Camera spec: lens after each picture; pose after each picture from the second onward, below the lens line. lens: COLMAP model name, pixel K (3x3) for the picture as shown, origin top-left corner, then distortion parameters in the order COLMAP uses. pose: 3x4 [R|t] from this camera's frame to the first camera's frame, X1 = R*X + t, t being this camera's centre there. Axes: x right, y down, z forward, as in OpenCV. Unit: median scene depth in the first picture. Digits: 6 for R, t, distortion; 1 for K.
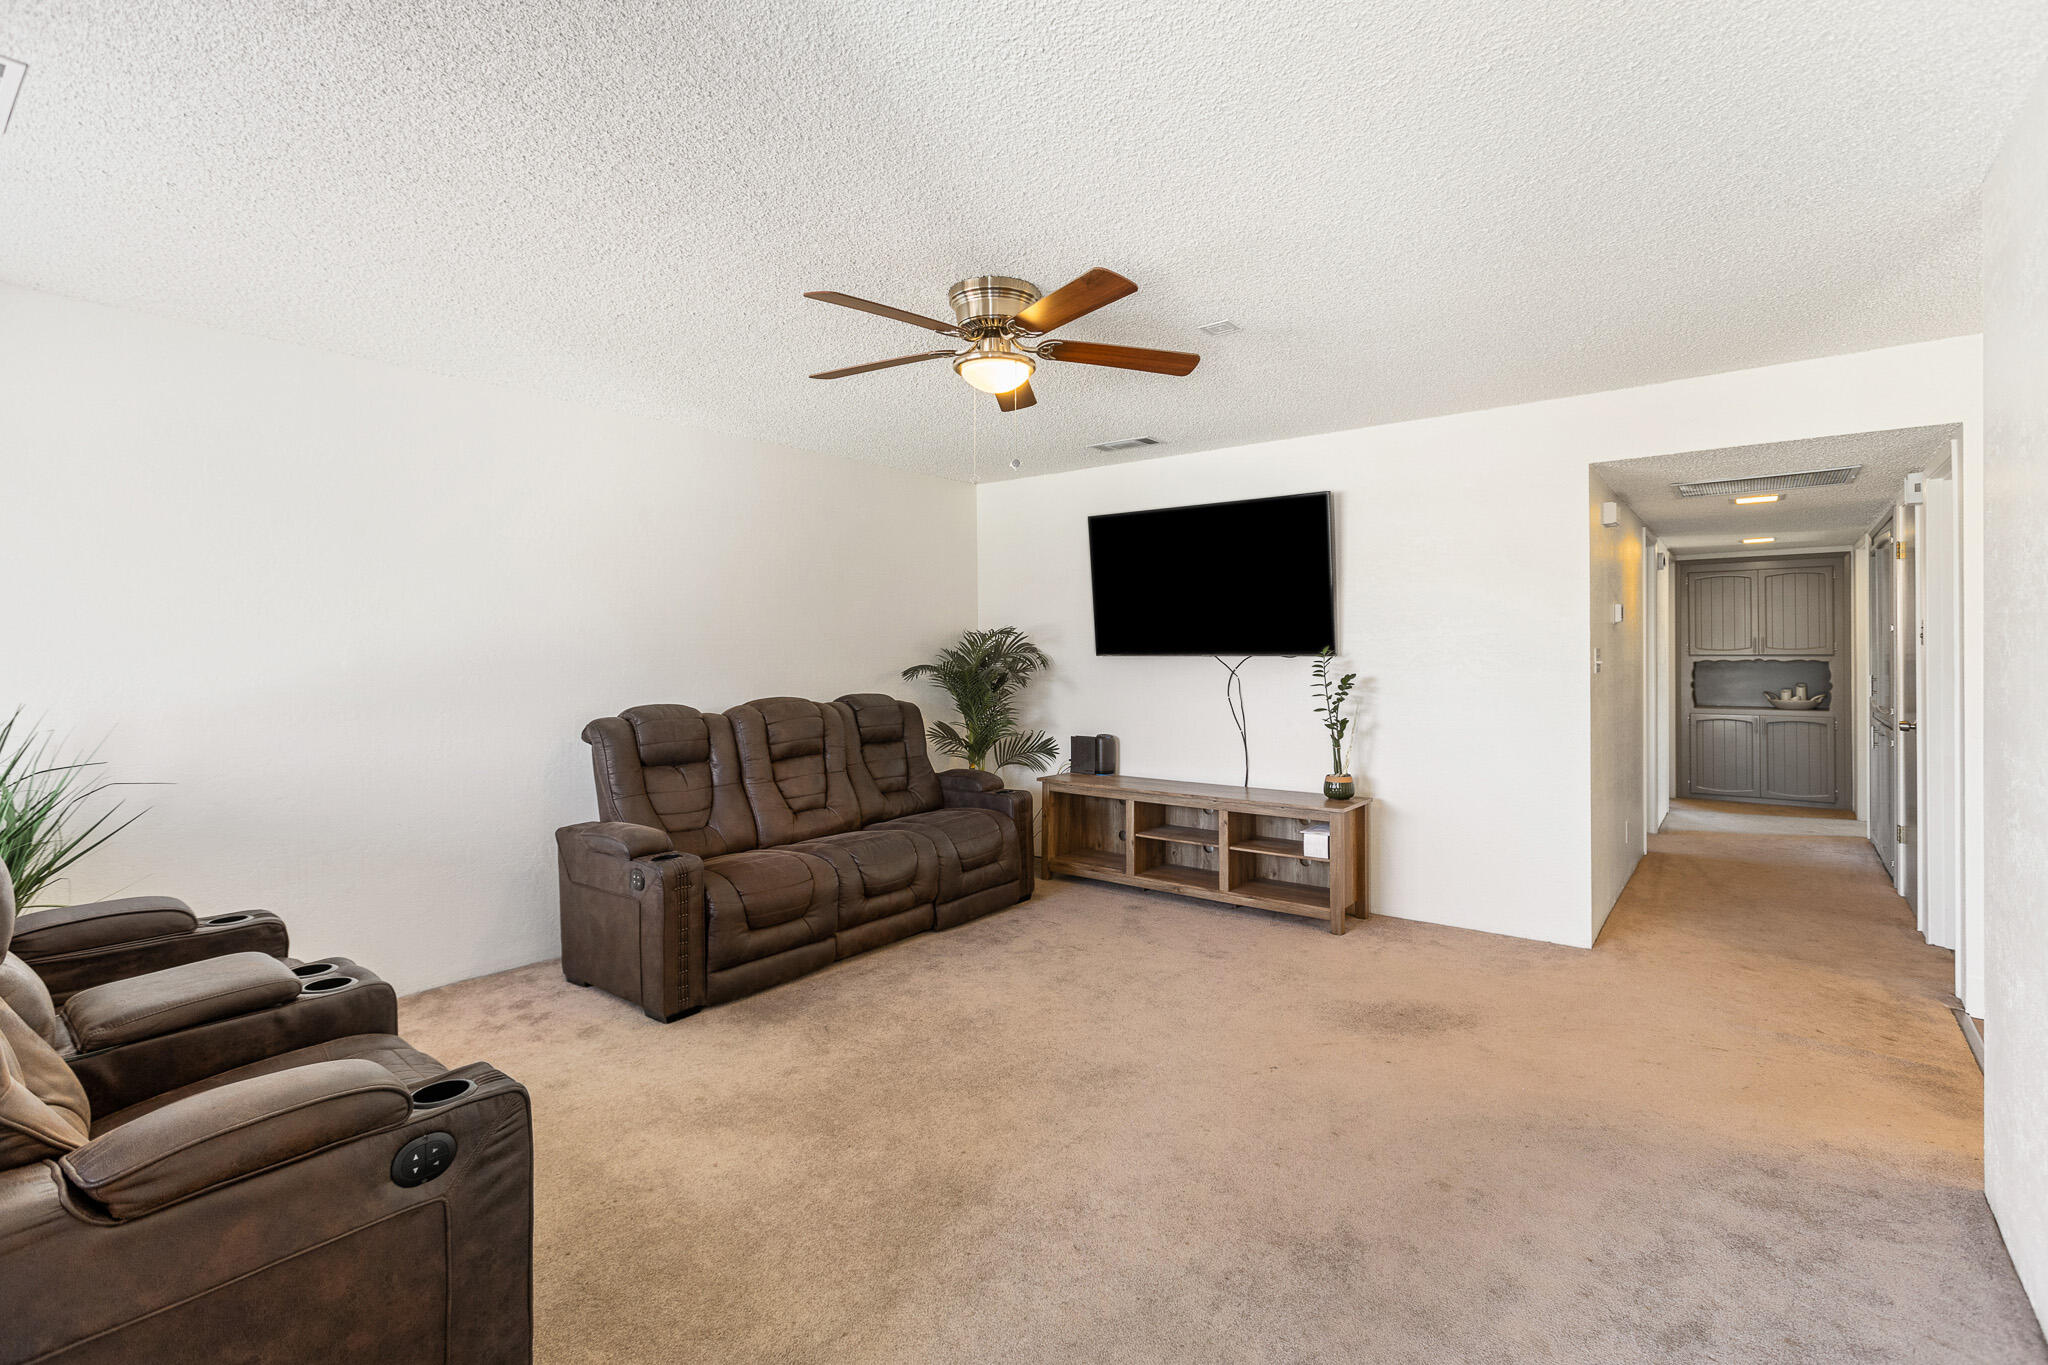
lens RADIAL K [[946.3, 0, 1024.5], [0, 946.3, 650.1], [0, 0, 1]] dist [0.000241, -0.000708]
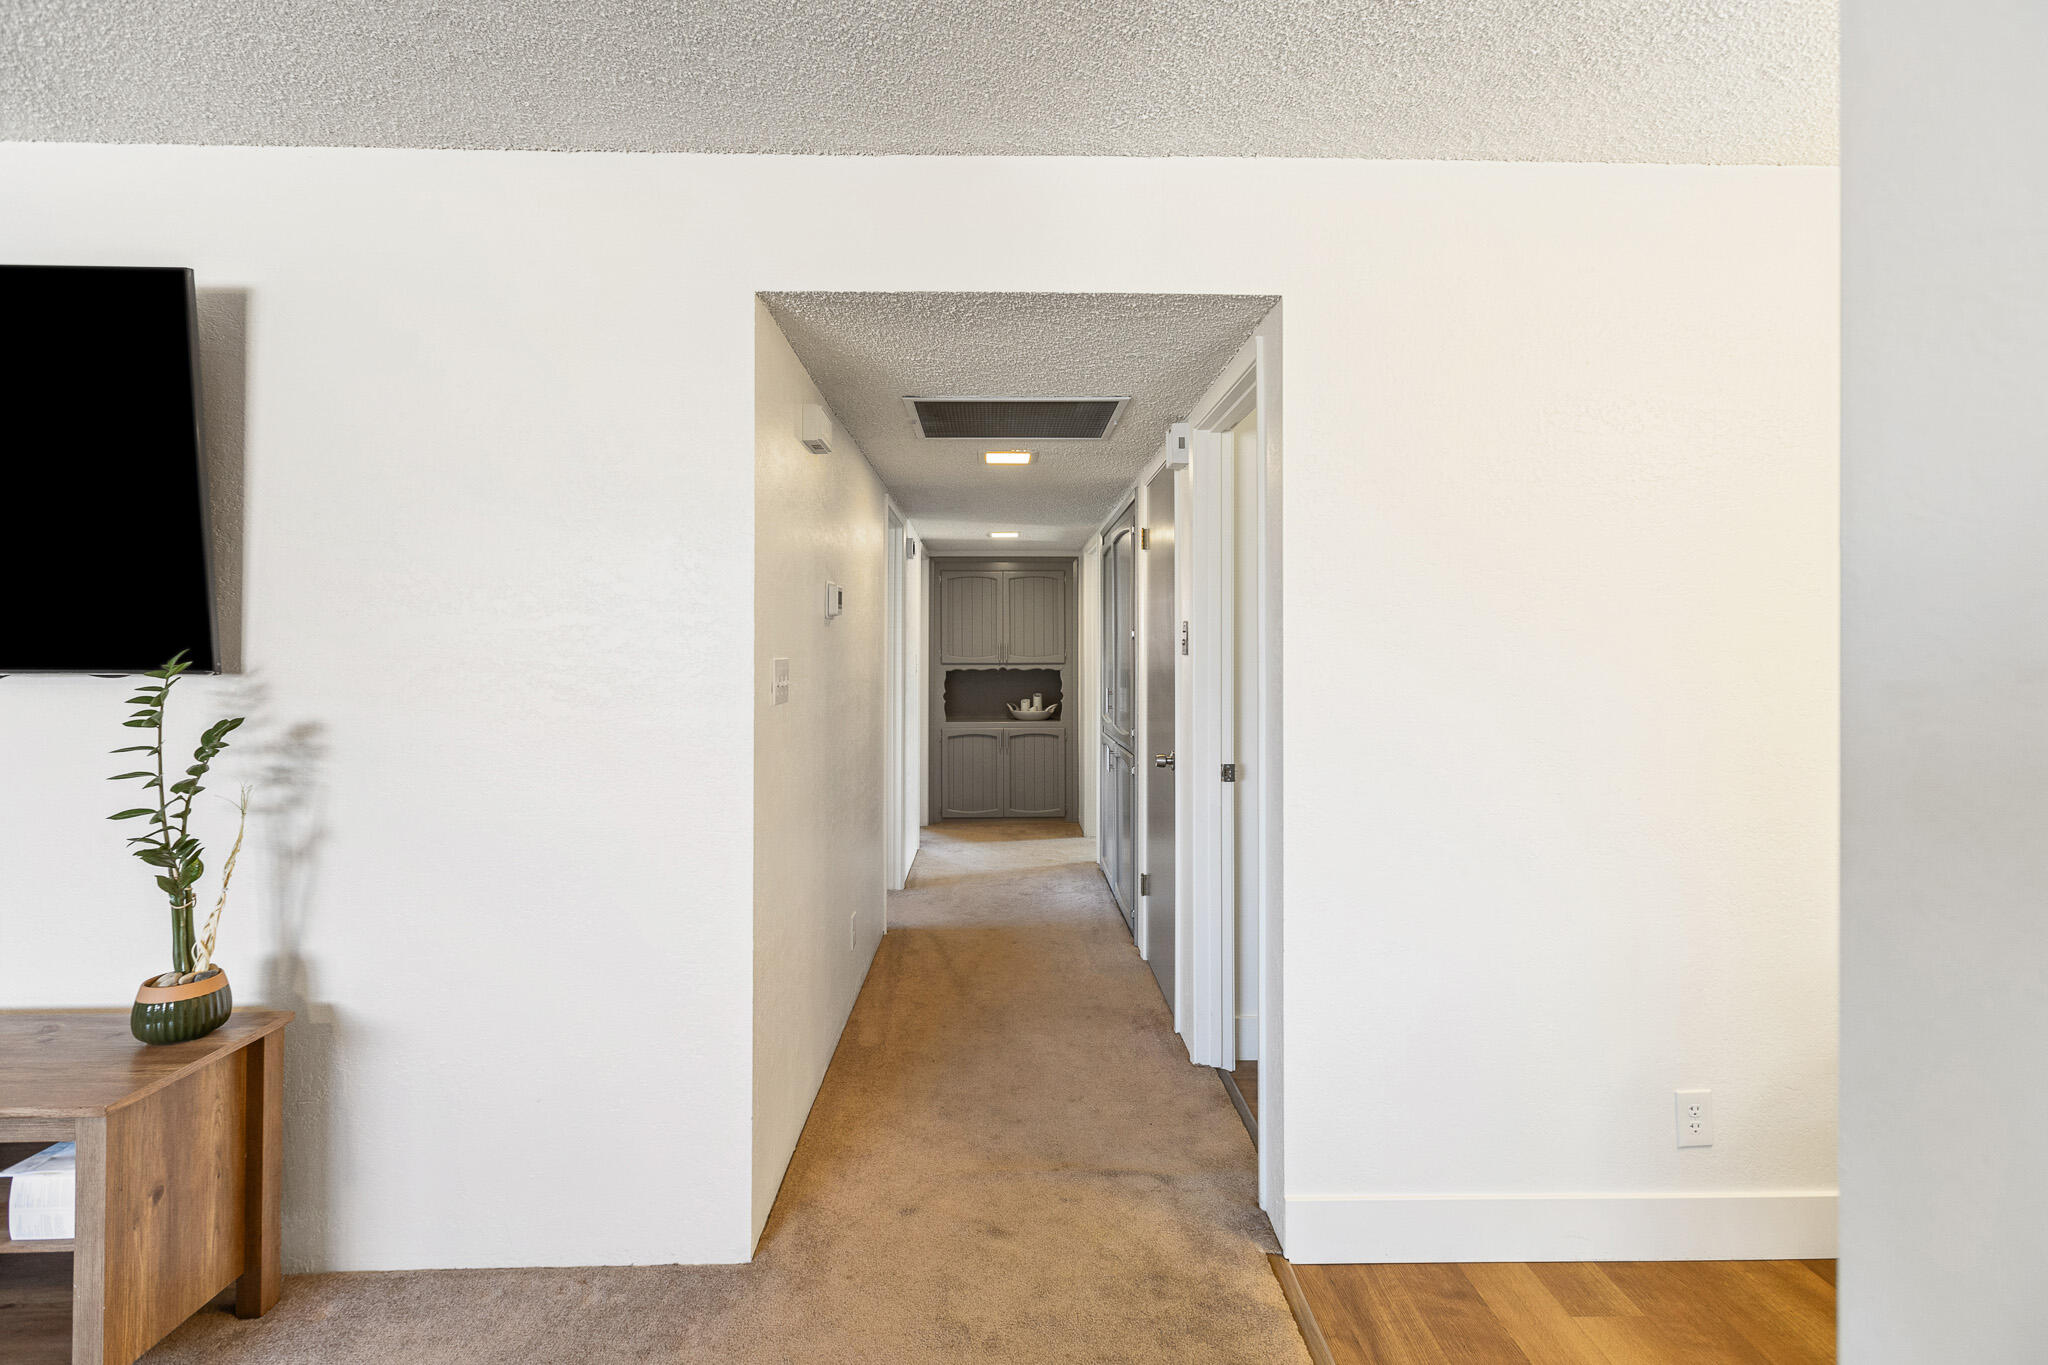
lens RADIAL K [[946.3, 0, 1024.5], [0, 946.3, 650.1], [0, 0, 1]] dist [0.000241, -0.000708]
pose [[0.772586, 0.008235, 0.634856, 0.352607], [-0.005460, 0.999965, -0.006325, -0.003786], [-0.634886, 0.001420, 0.772604, 0.469819]]
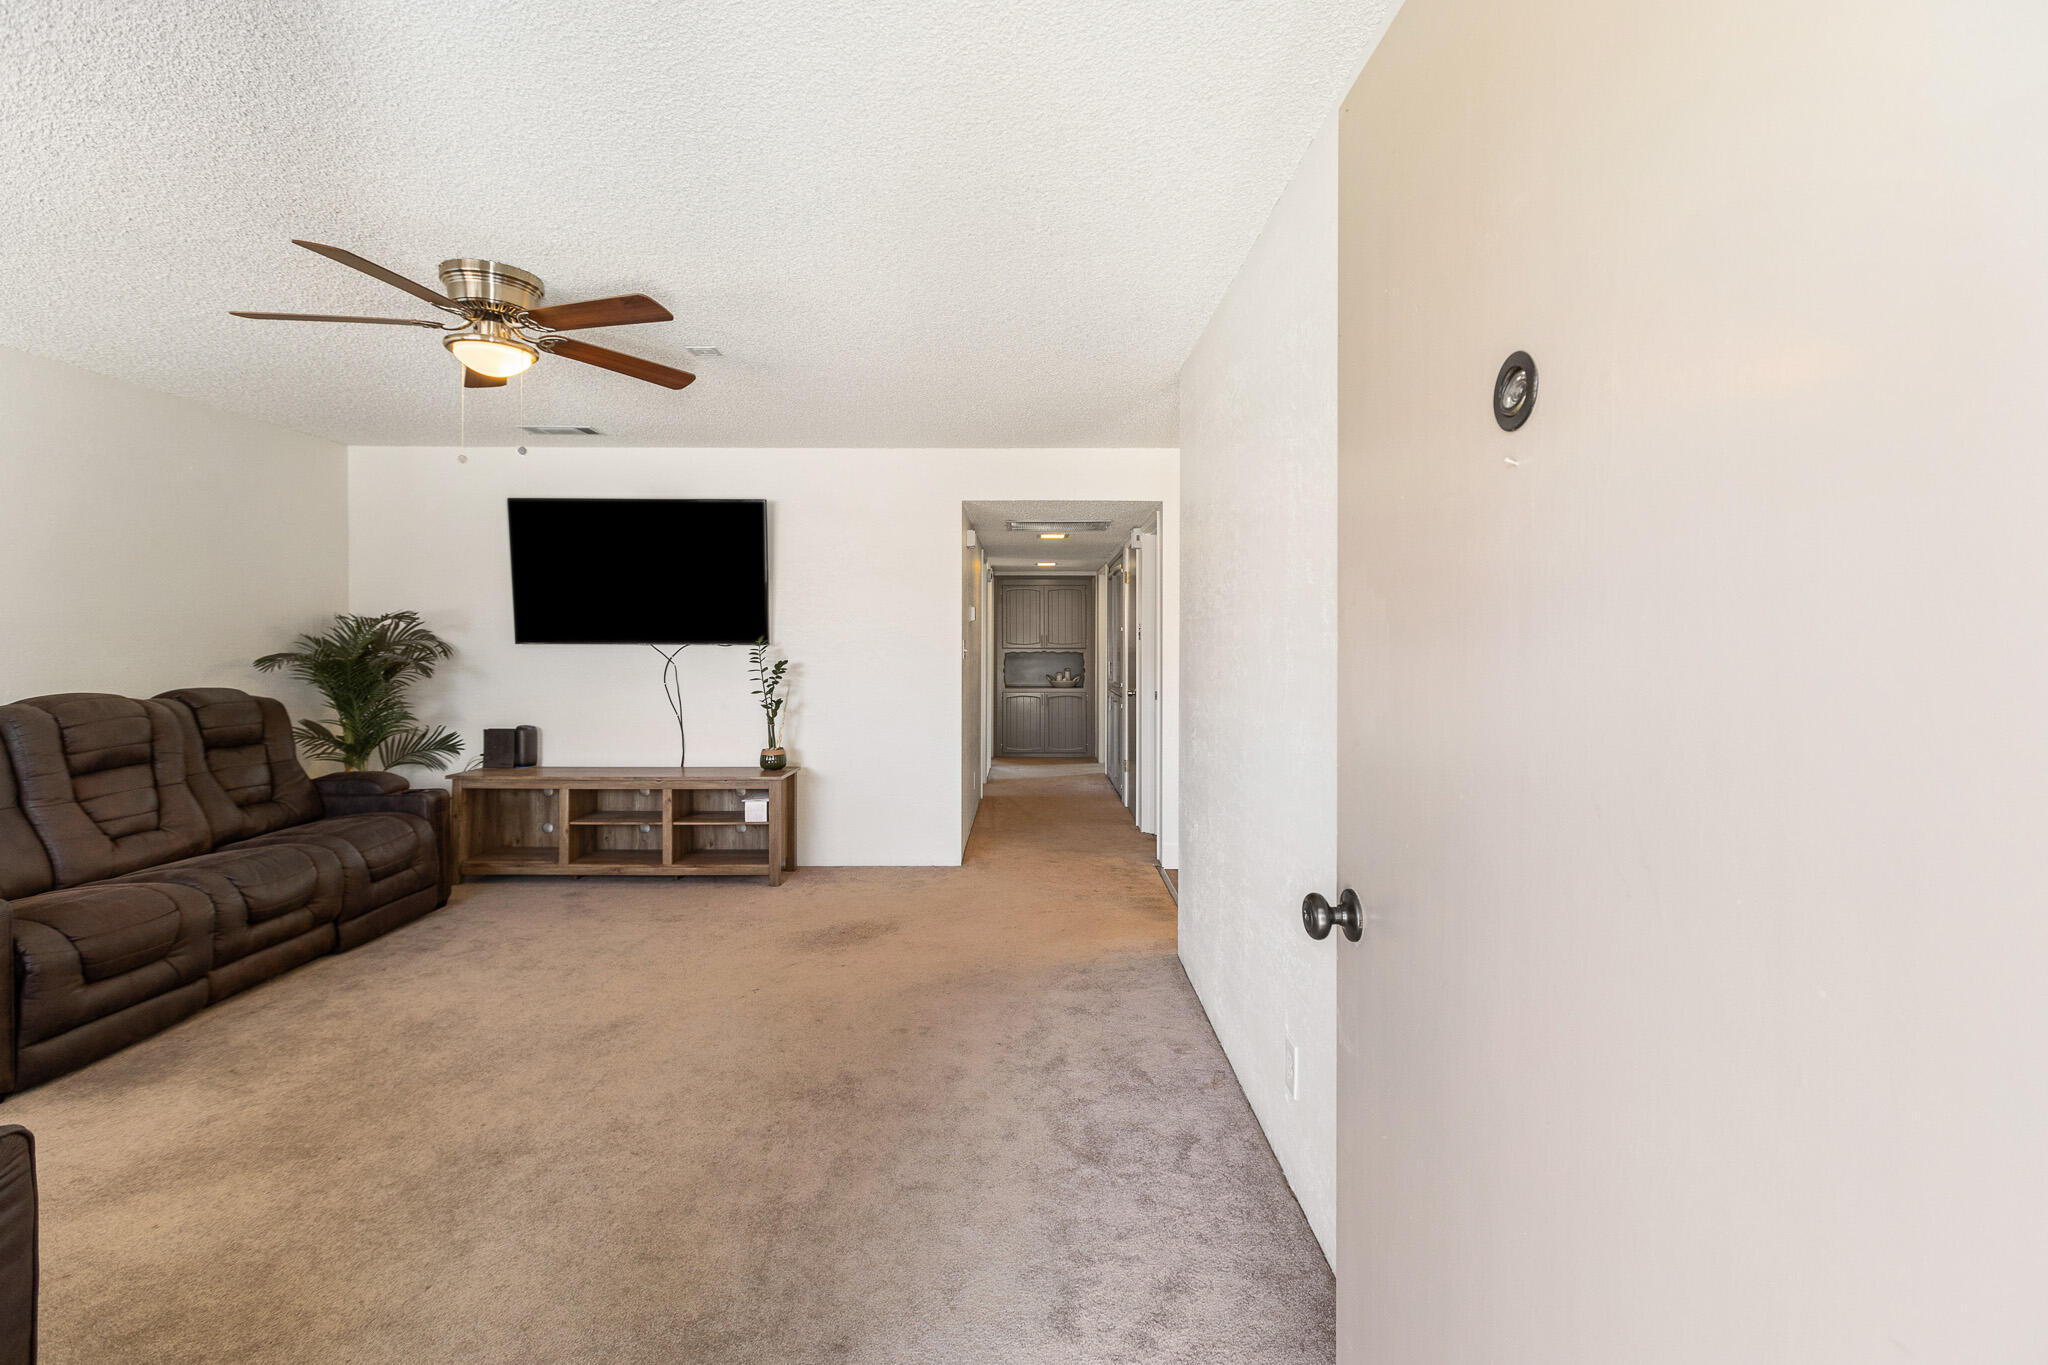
lens RADIAL K [[938.4, 0, 1043.3], [0, 938.4, 642.6], [0, 0, 1]] dist [0.001902, -0.000120]
pose [[0.778690, 0.008289, 0.627355, -0.126783], [-0.006804, 0.999965, -0.004767, 0.006991], [-0.627372, -0.000556, 0.778719, -0.089383]]
